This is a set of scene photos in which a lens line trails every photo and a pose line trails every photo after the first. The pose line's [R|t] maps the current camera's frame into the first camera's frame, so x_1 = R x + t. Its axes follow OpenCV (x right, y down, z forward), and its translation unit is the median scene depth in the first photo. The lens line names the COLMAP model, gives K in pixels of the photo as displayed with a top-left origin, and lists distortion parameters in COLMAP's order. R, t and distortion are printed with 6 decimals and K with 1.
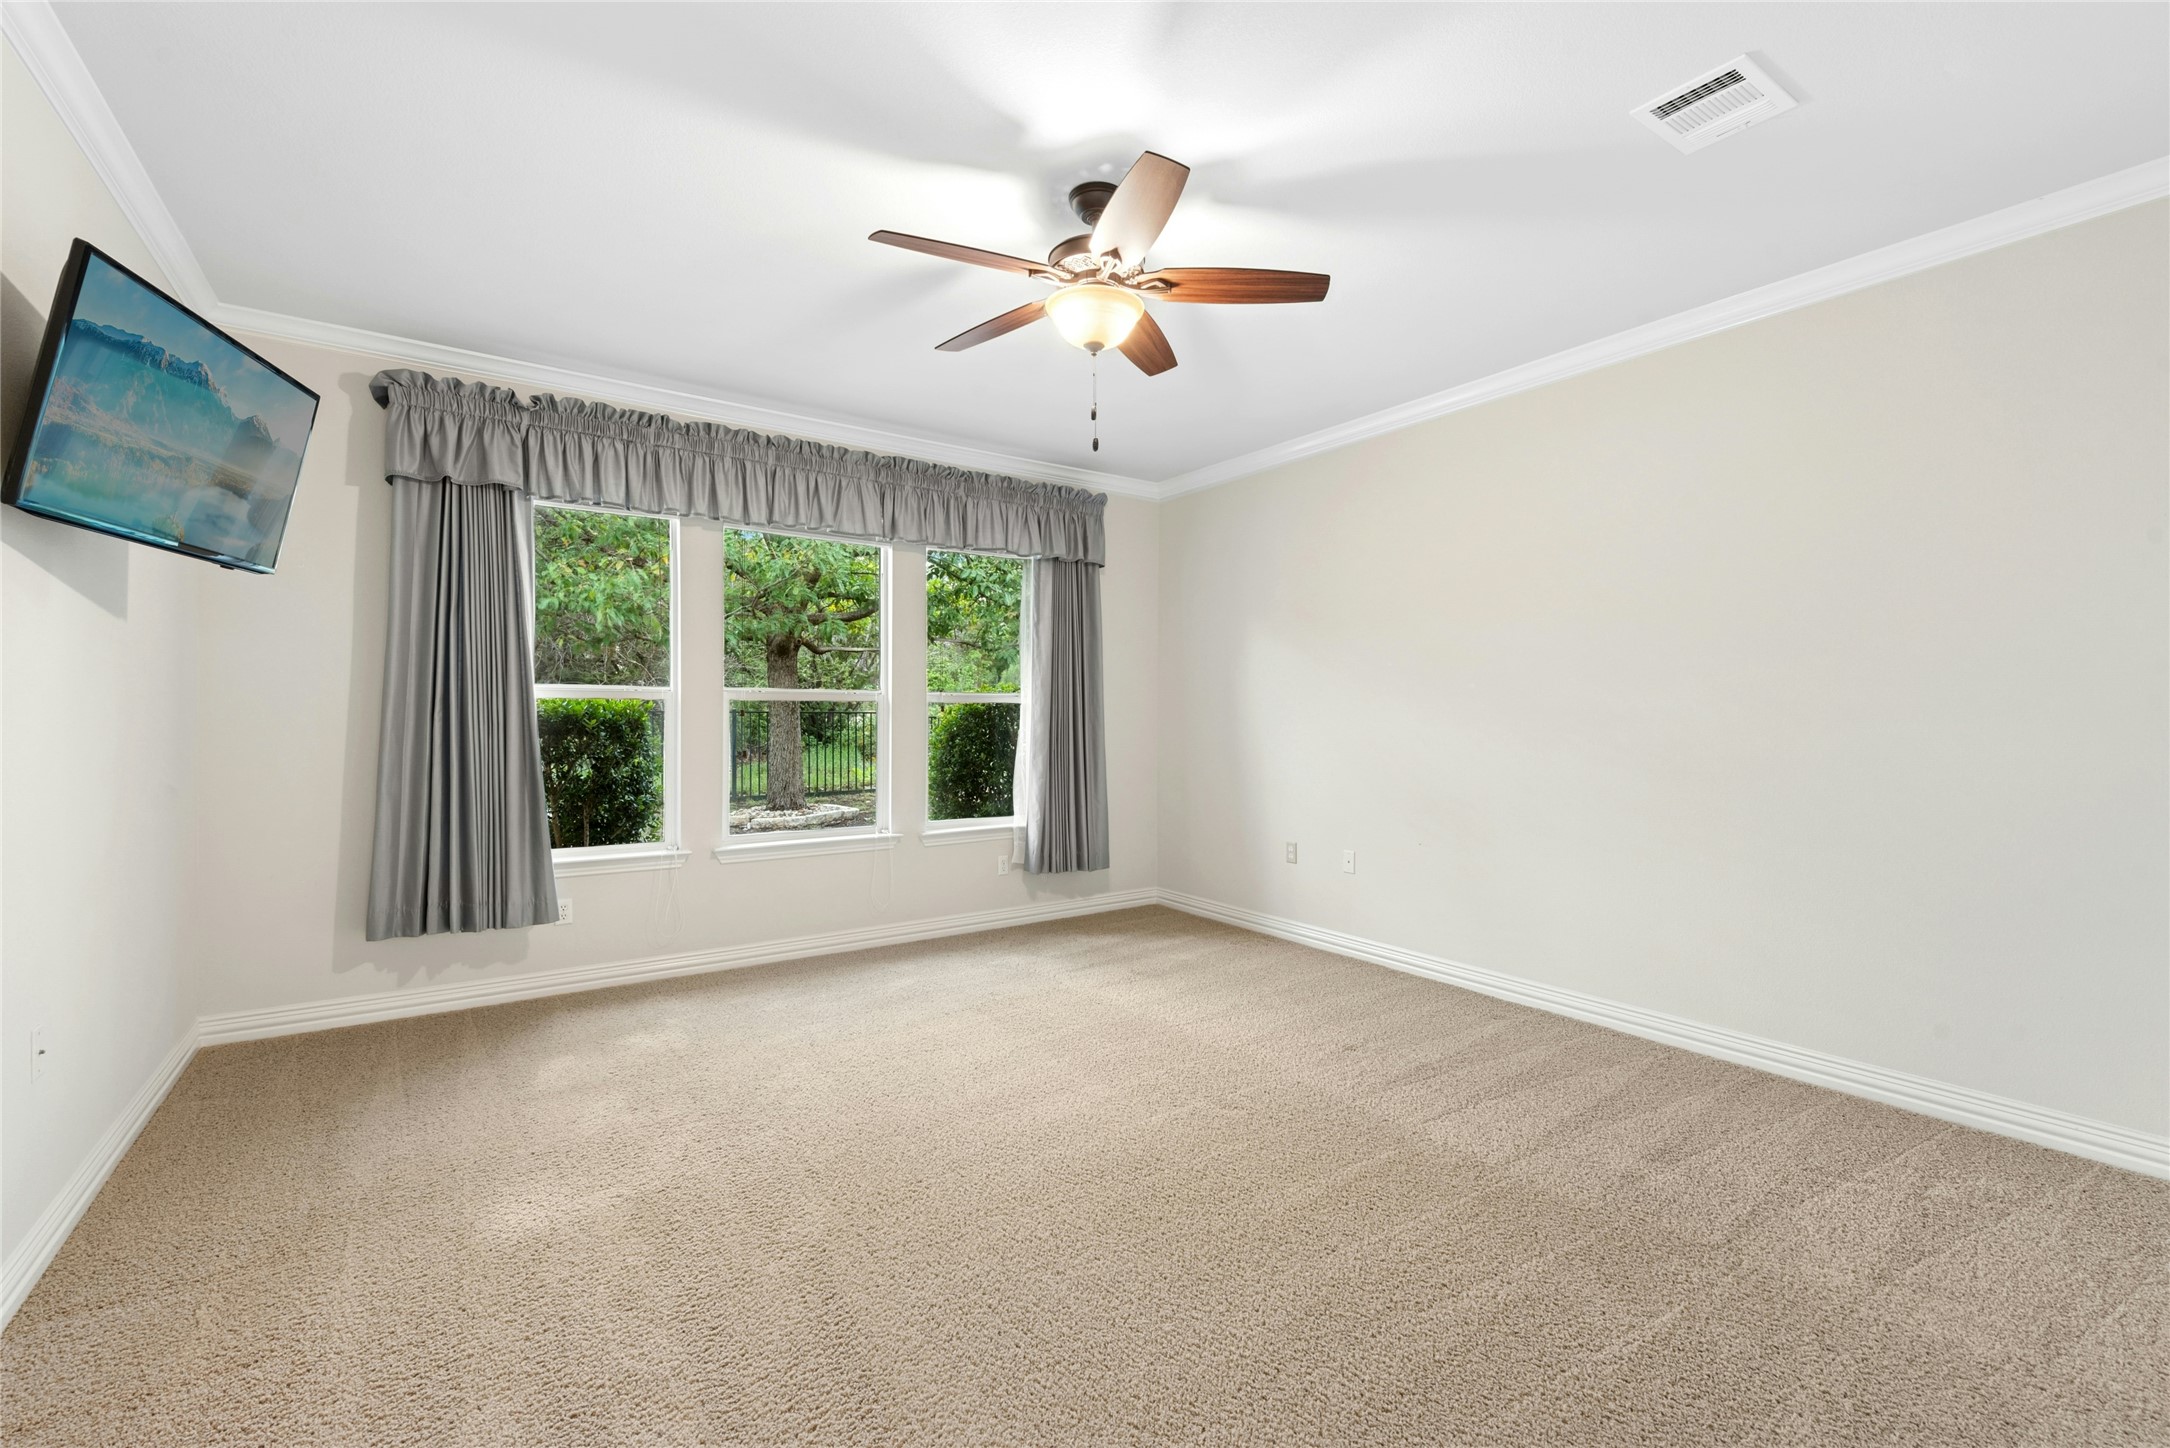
lens RADIAL K [[928.6, 0, 1066.9], [0, 928.6, 720.1], [0, 0, 1]] dist [0.008198, -0.001994]
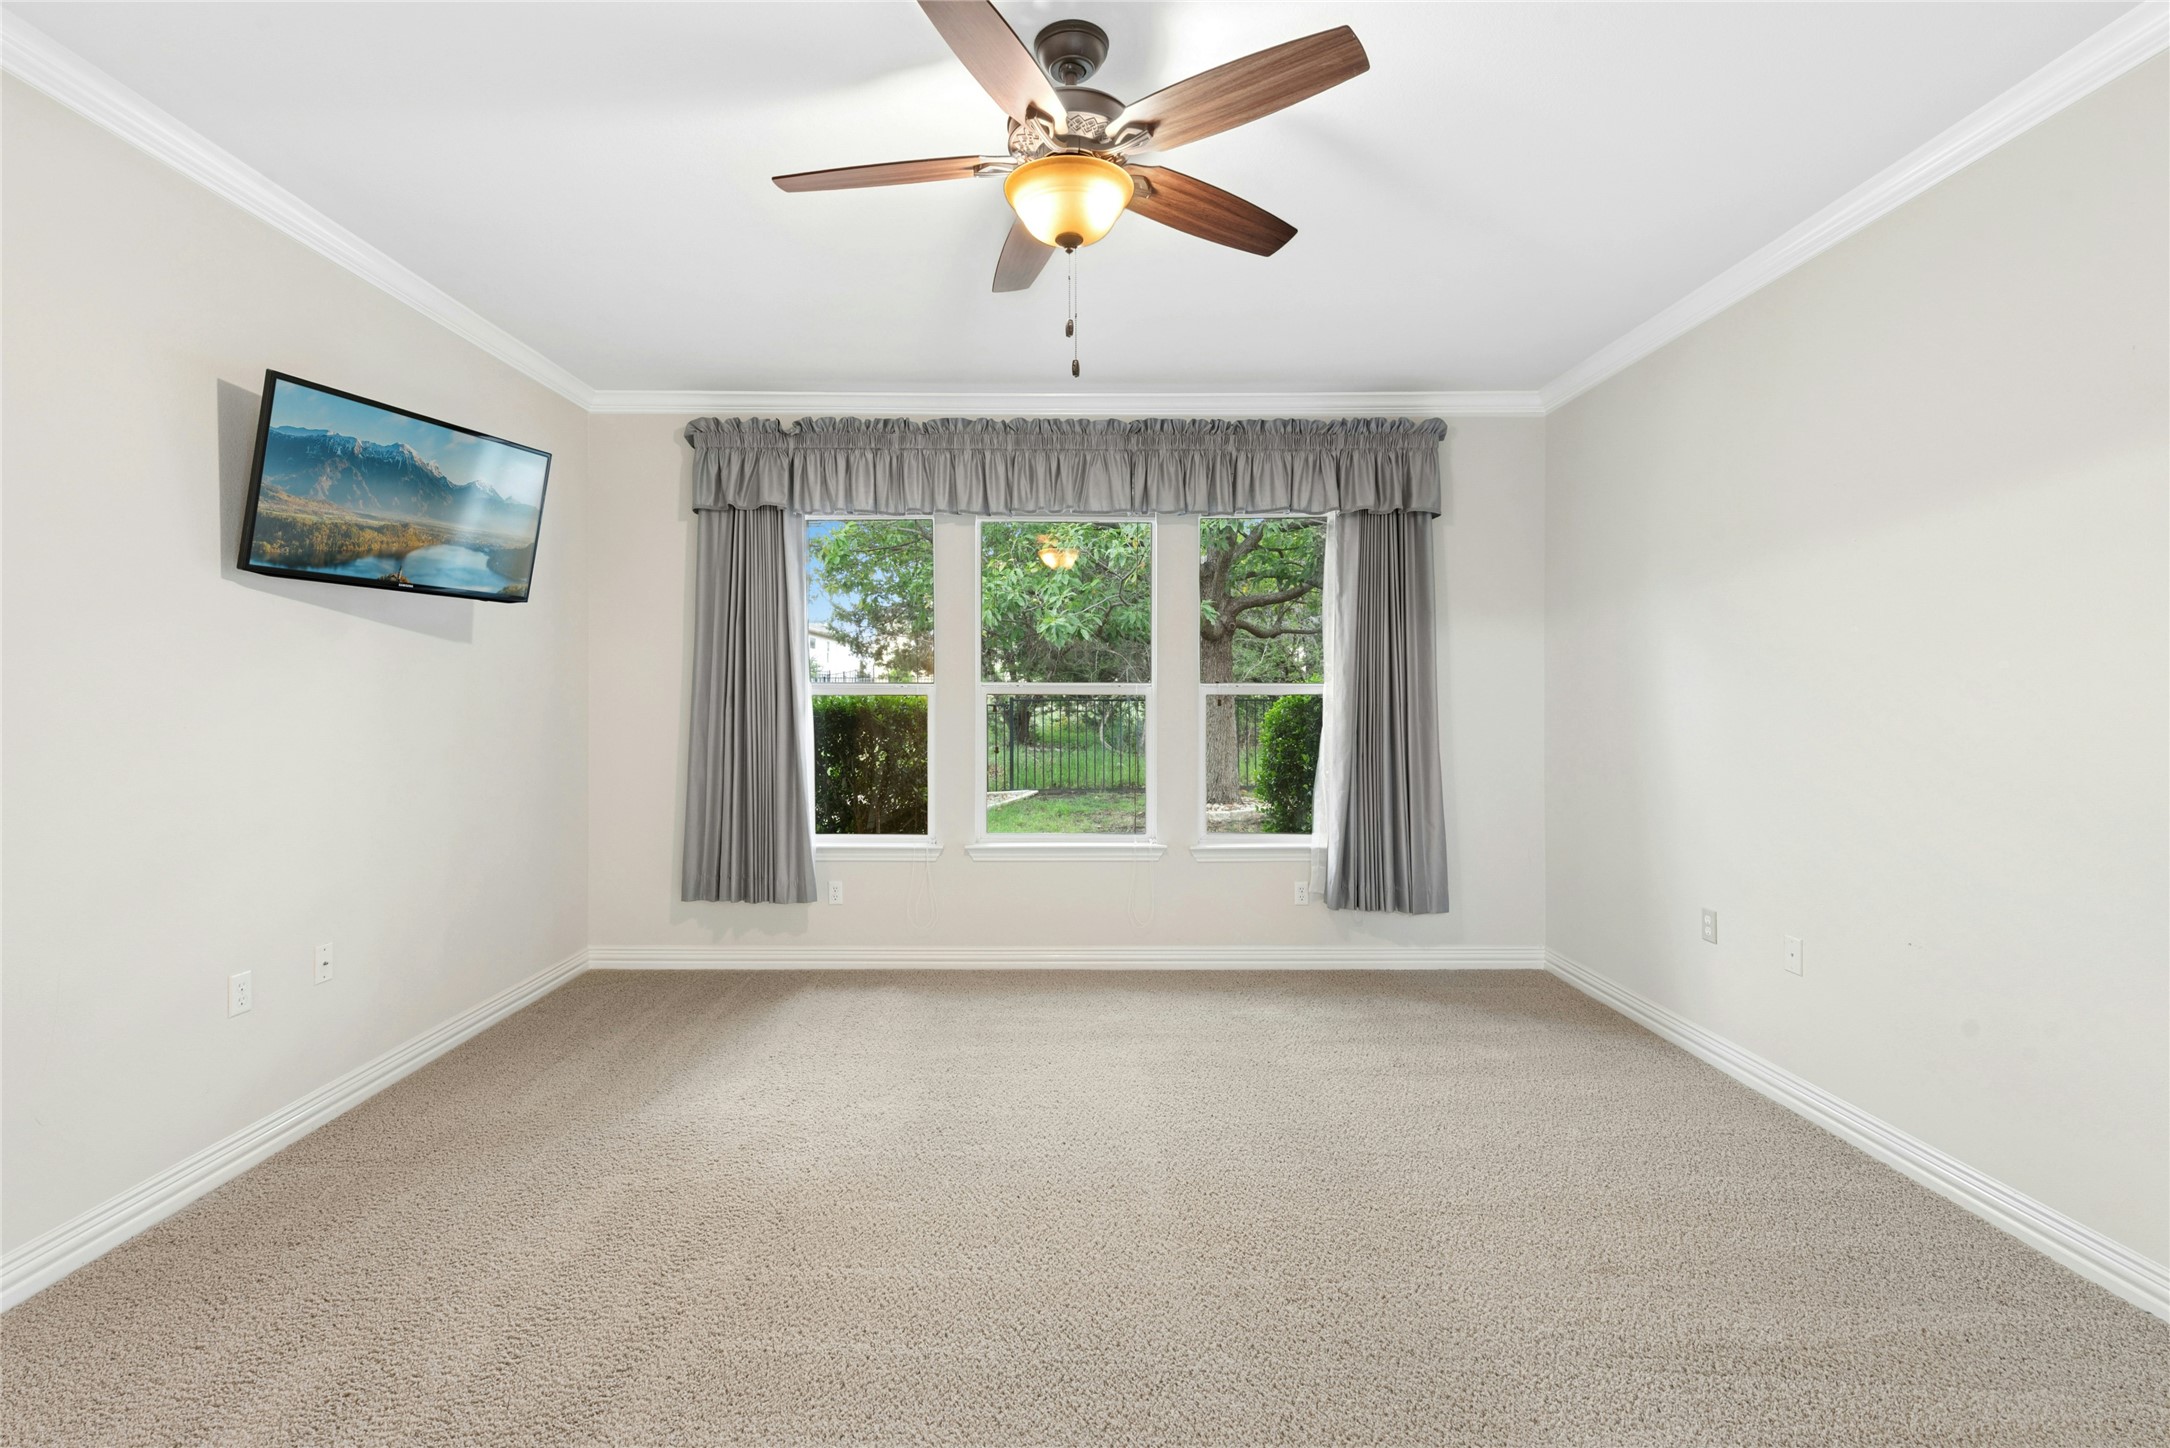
lens RADIAL K [[965.5, 0, 1054.2], [0, 965.5, 694.5], [0, 0, 1]] dist [0.010286, -0.003915]
pose [[0.820959, -0.004919, -0.570966, 0.311658], [-0.000459, 0.999957, -0.009275, -0.014113], [0.570987, 0.007877, 0.820921, 0.226962]]
